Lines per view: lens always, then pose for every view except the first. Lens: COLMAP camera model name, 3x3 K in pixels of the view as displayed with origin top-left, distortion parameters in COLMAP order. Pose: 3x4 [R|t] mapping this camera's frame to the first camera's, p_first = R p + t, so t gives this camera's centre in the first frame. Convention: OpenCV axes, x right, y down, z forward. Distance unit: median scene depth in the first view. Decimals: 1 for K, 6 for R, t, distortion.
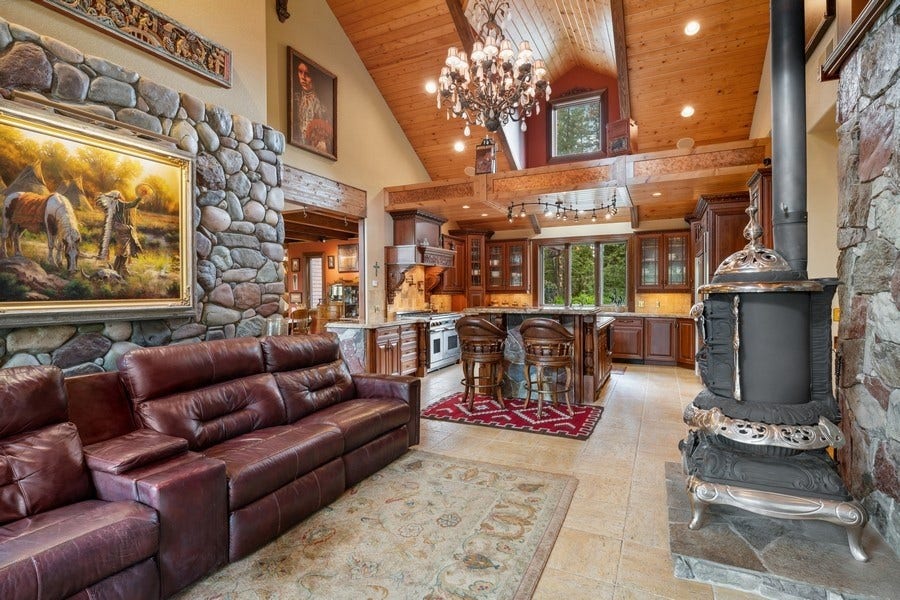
lens RADIAL K [[432.6, 0, 451.2], [0, 432.6, 296.0], [0, 0, 1]] dist [-0.001343, -0.000069]
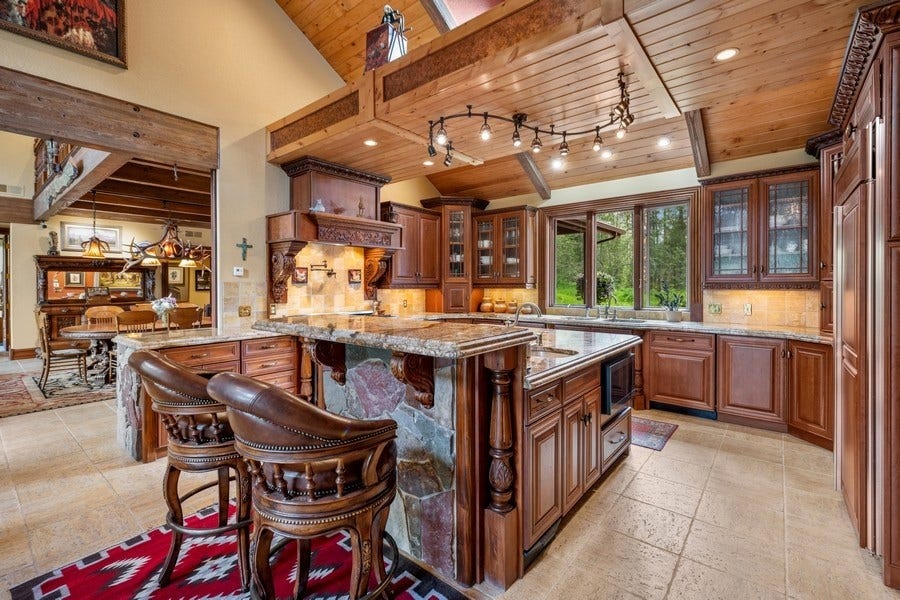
lens RADIAL K [[398.3, 0, 449.2], [0, 398.3, 286.5], [0, 0, 1]] dist [0.001412, 0.000162]
pose [[0.972238, 0.006747, -0.233897, 0.228606], [-0.008034, 0.999957, -0.004550, -0.005487], [0.233857, 0.006303, 0.972251, 0.420648]]
